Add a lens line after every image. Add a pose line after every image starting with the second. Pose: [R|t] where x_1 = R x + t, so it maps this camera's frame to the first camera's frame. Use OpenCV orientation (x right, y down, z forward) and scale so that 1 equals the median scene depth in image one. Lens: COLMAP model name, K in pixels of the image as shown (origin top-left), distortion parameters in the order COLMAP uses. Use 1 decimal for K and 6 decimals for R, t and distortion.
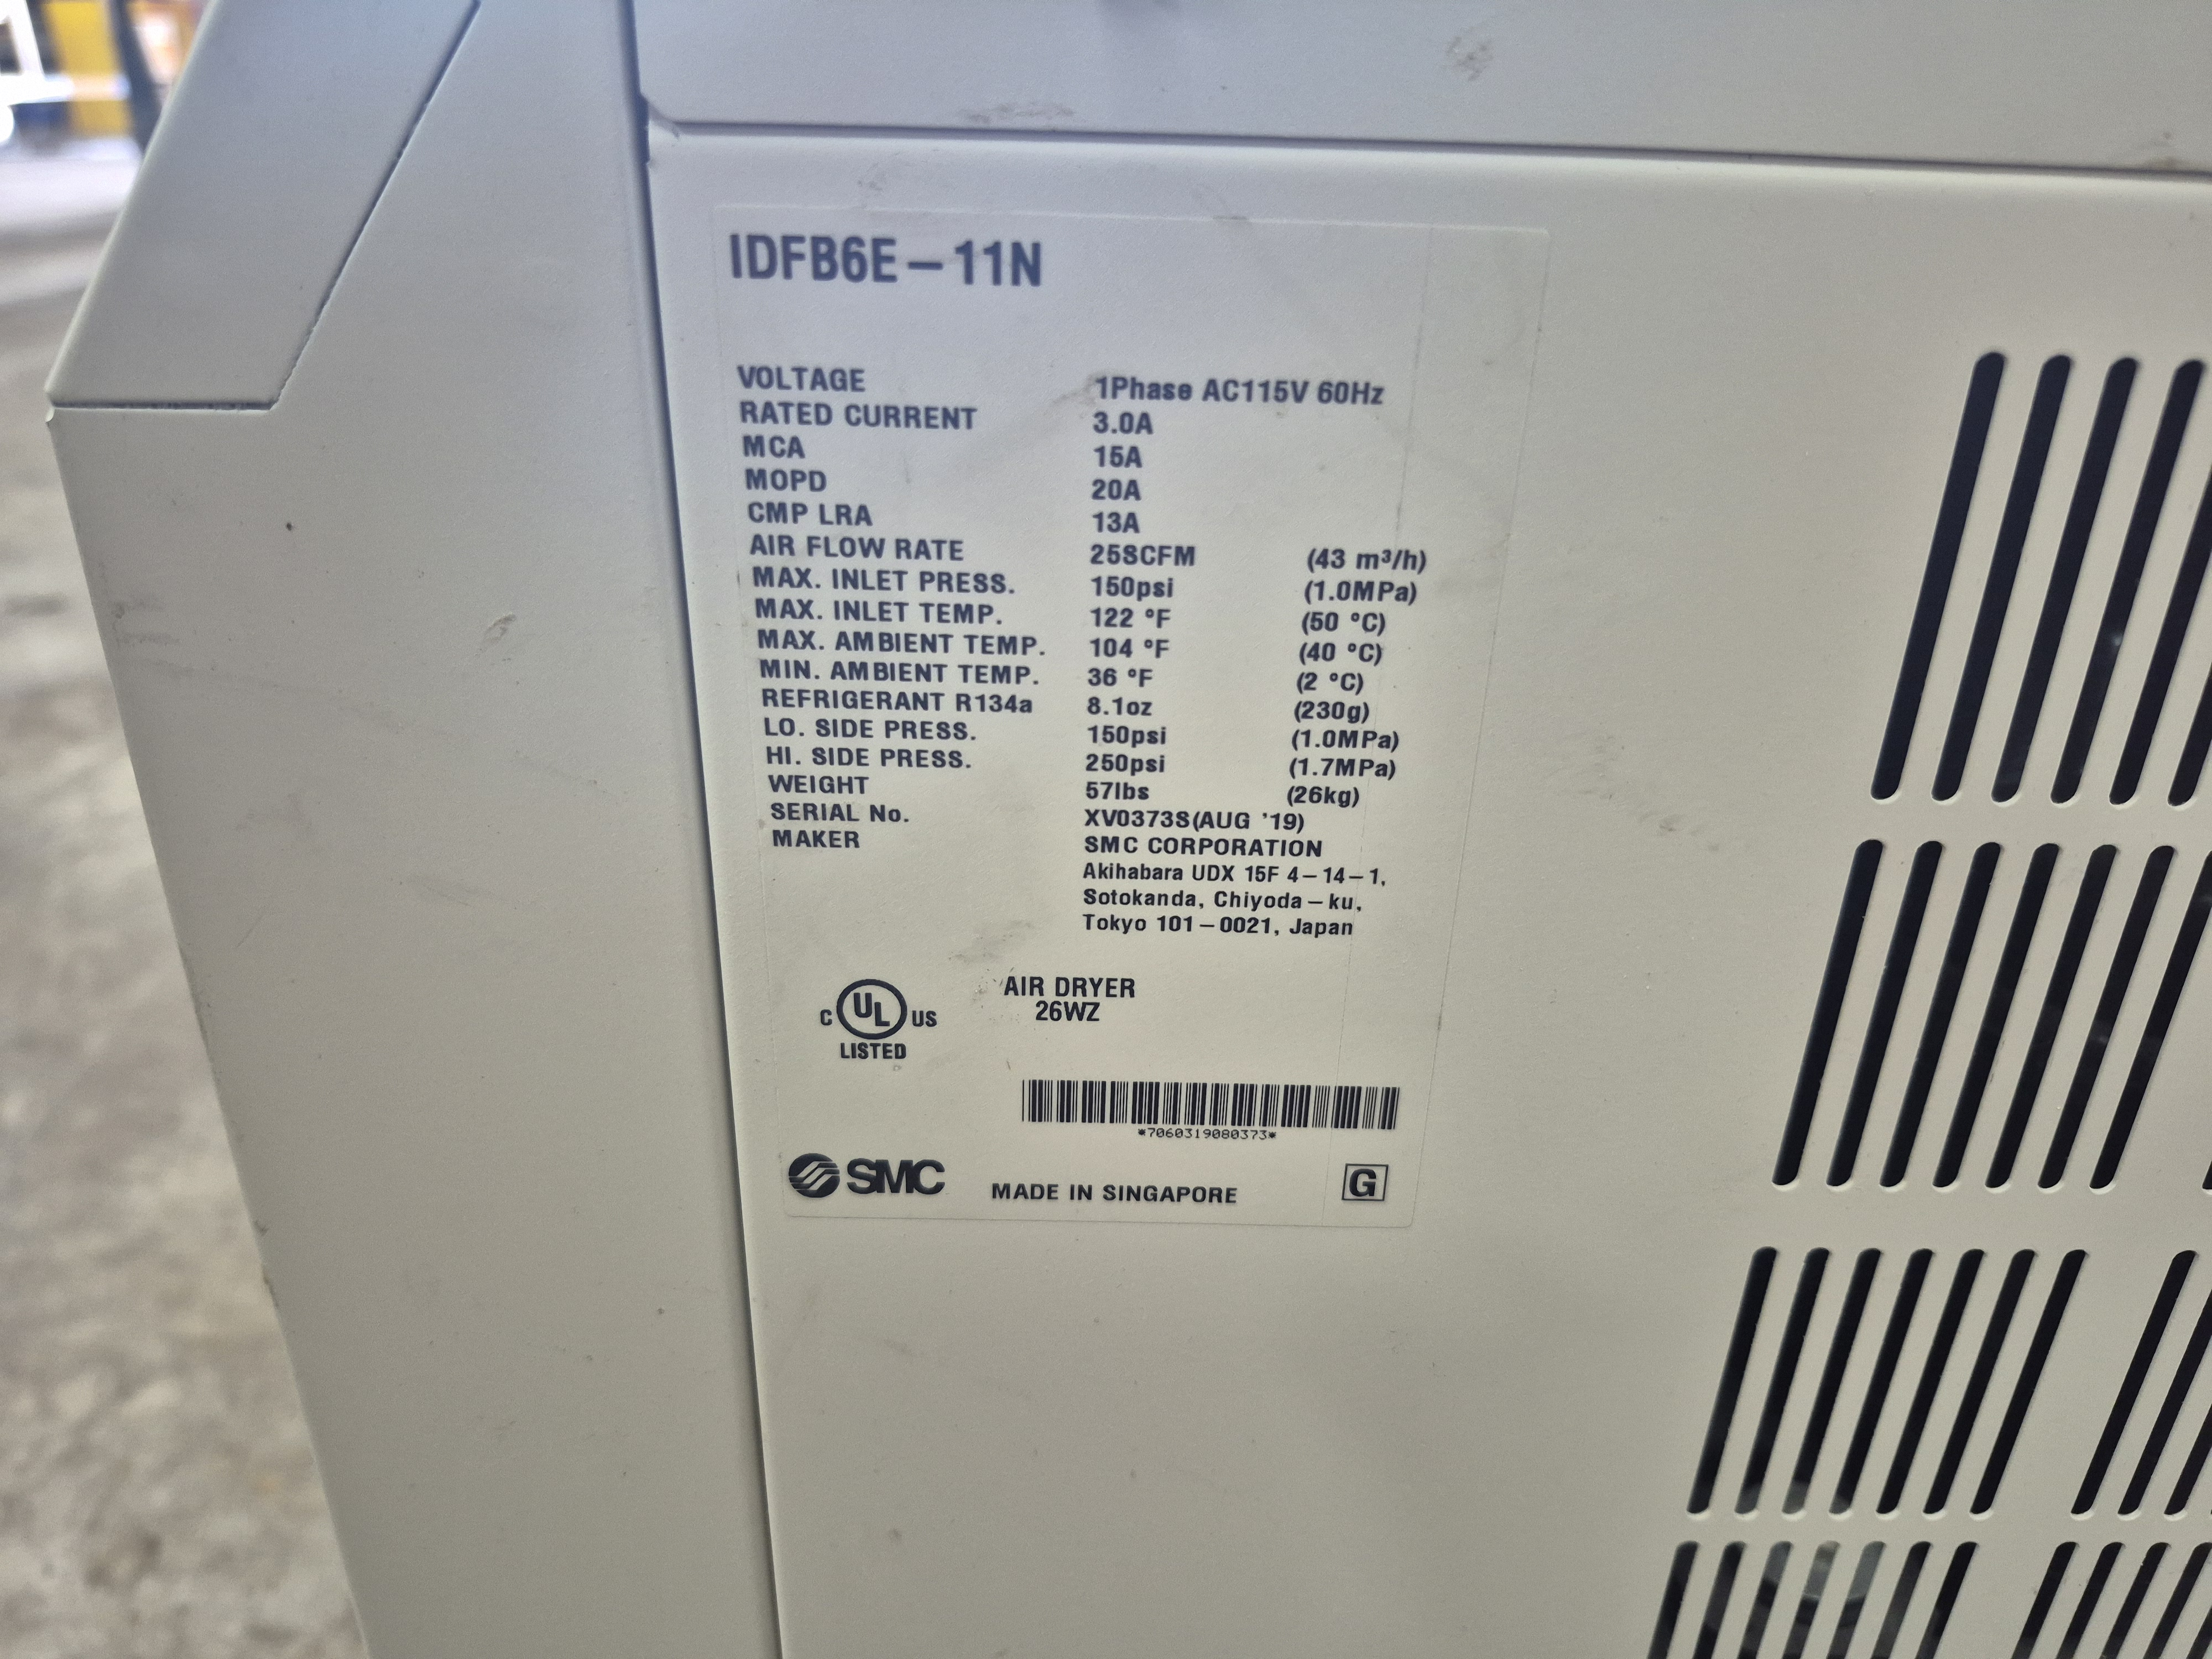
lens RADIAL K [[1586.4, 0, 1094.1], [0, 1586.4, 827.7], [0, 0, 1]] dist [0.053375, -0.067241]
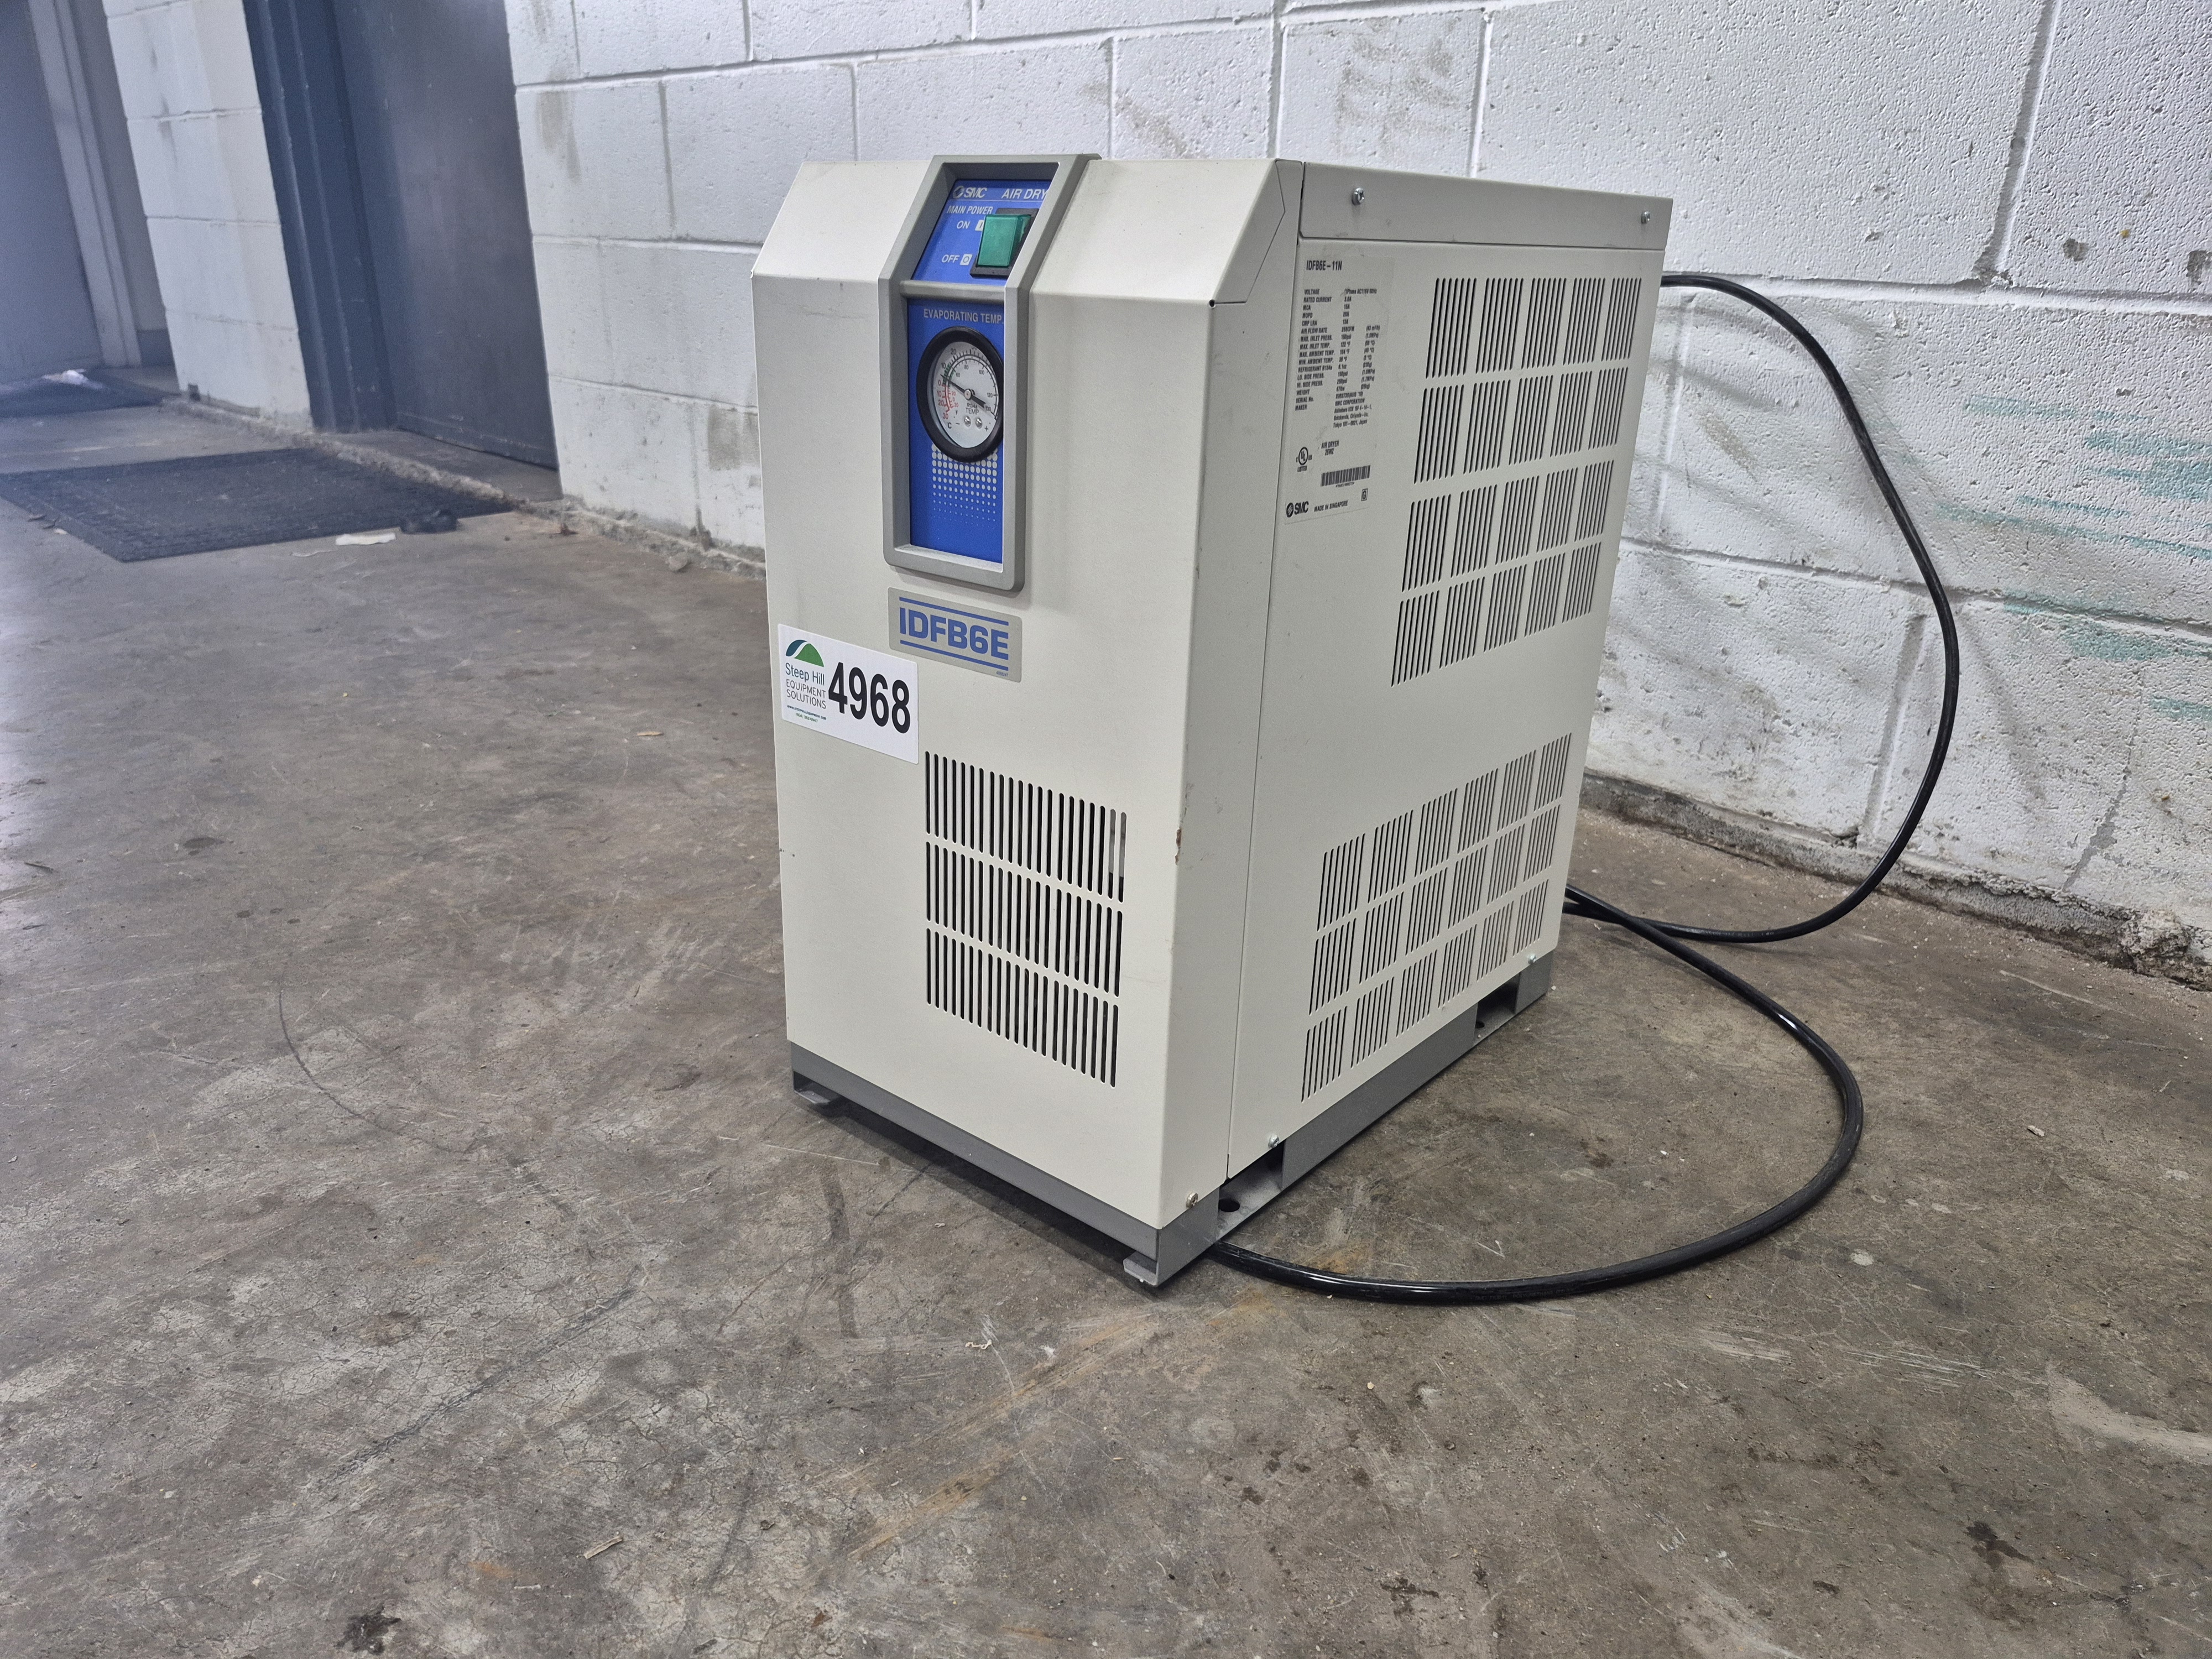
lens RADIAL K [[1586.4, 0, 1090.2], [0, 1586.4, 842.1], [0, 0, 1]] dist [0.053375, -0.067241]
pose [[0.642036, -0.278741, 0.714208, -3.858910], [0.314130, 0.945423, 0.086593, 0.553009], [-0.699366, 0.168758, 0.694556, -1.321742]]
